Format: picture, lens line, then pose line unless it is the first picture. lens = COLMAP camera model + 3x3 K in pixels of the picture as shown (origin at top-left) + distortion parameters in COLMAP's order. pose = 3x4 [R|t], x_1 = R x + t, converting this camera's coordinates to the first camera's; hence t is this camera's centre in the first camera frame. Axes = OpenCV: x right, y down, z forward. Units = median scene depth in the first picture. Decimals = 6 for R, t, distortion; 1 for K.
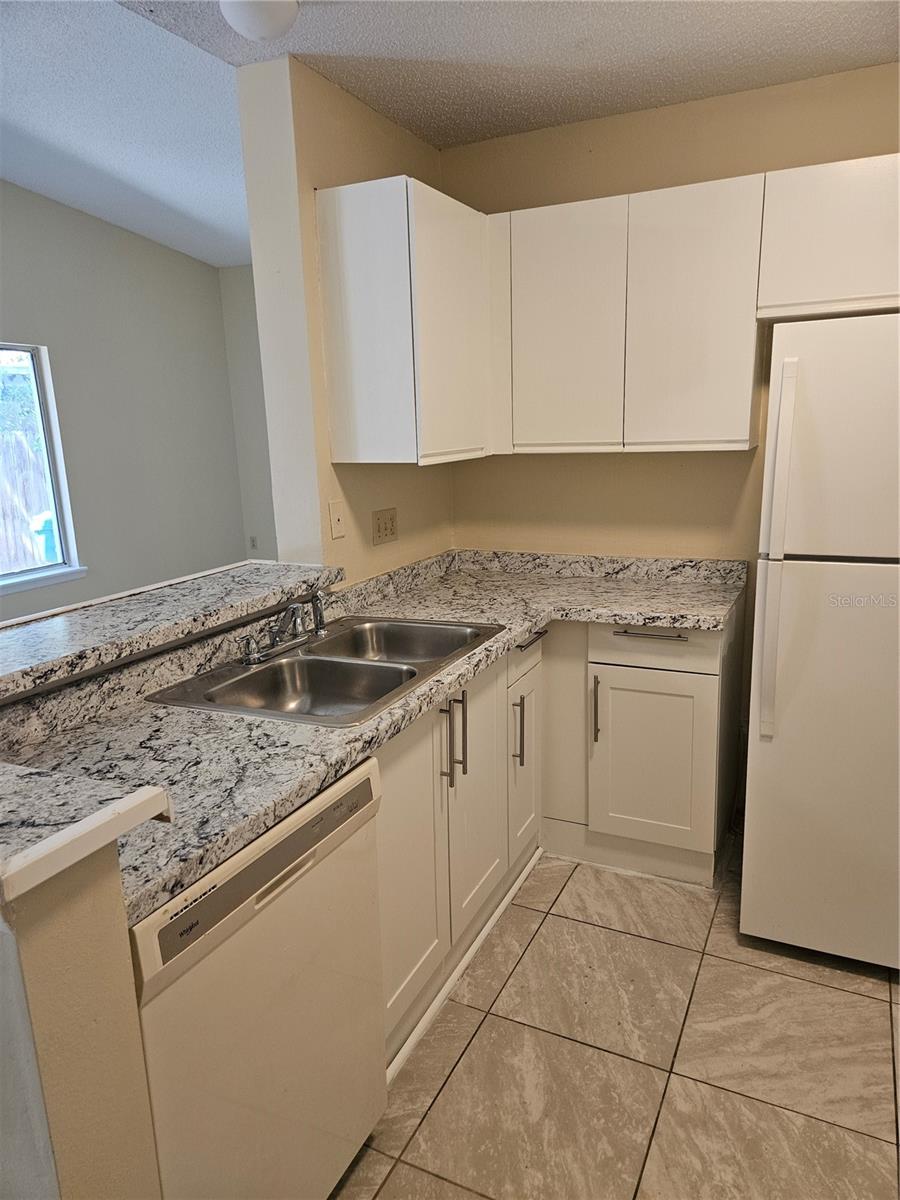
lens RADIAL K [[807.9, 0, 458.1], [0, 807.9, 604.5], [0, 0, 1]] dist [0.070032, -0.064310]
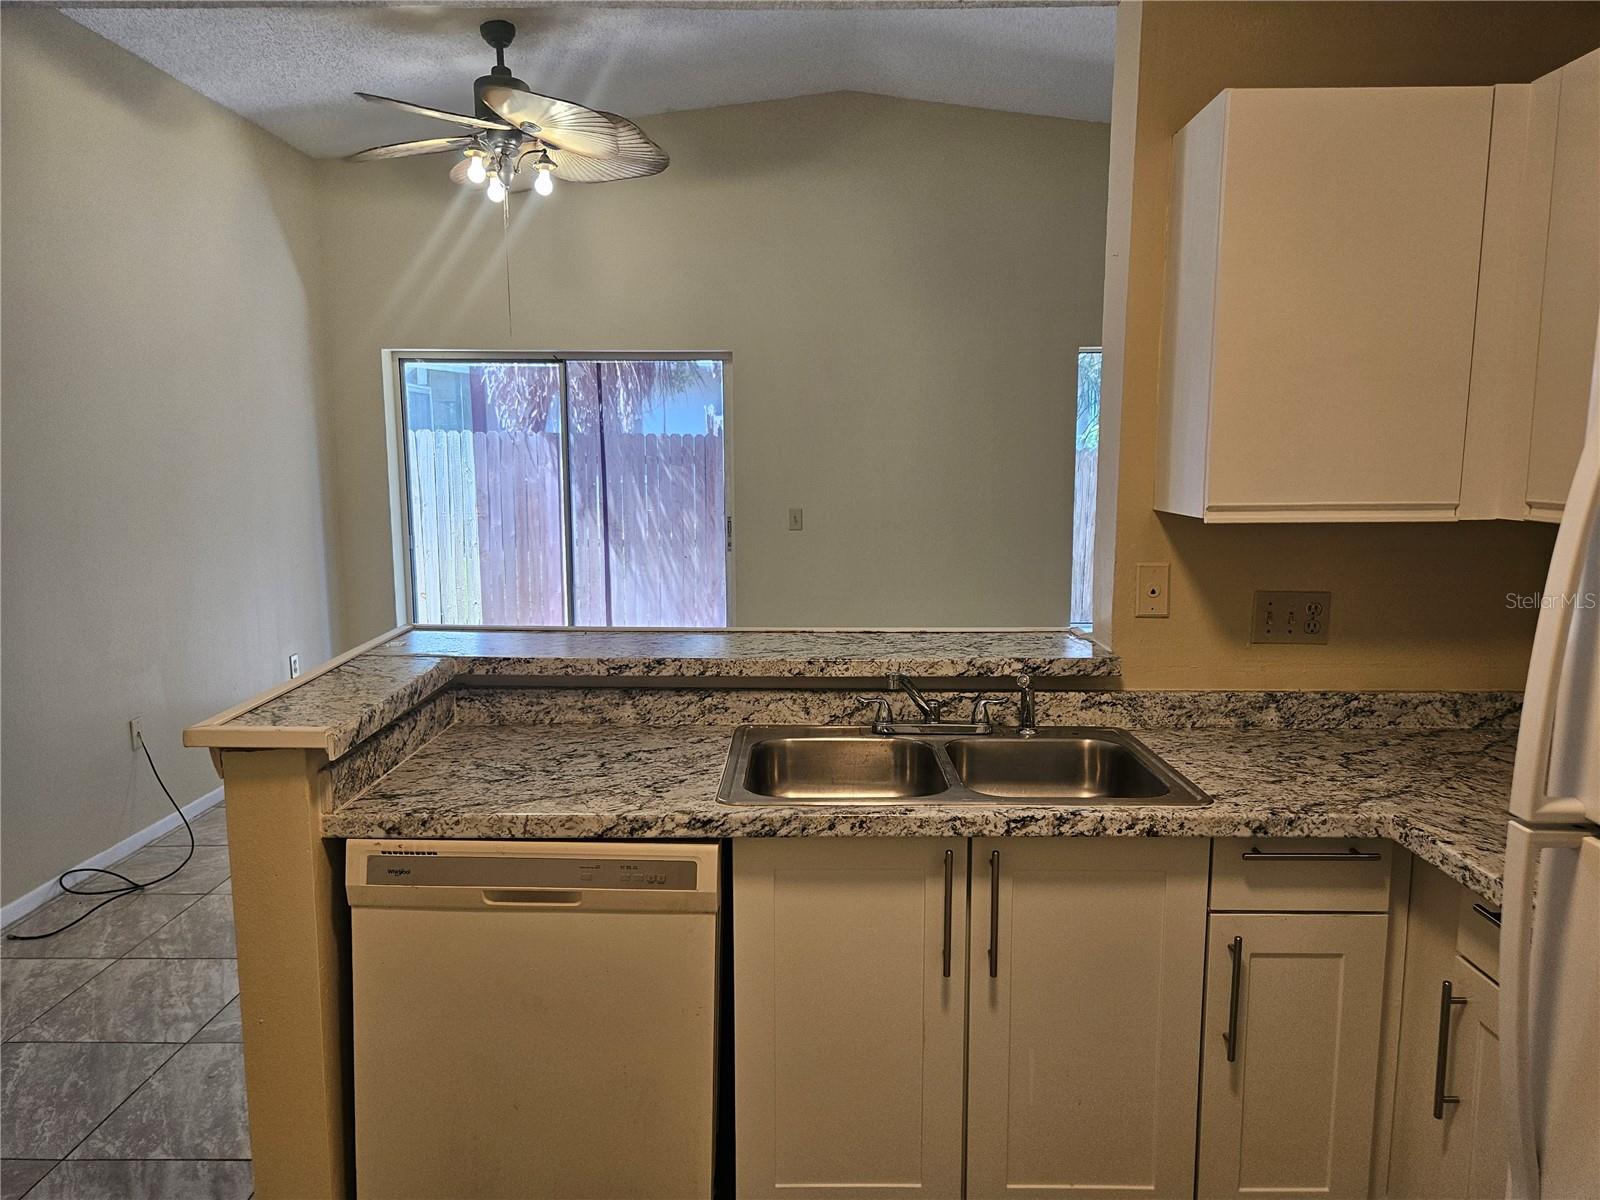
lens RADIAL K [[1072.8, 0, 800.0], [0, 1072.8, 600.0], [0, 0, 1]] dist [0.071728, -0.073450]
pose [[0.416587, 0.151735, -0.896344, 0.687669], [-0.212288, 0.974950, 0.066379, -0.117751], [0.883962, 0.162630, 0.438363, 0.413028]]
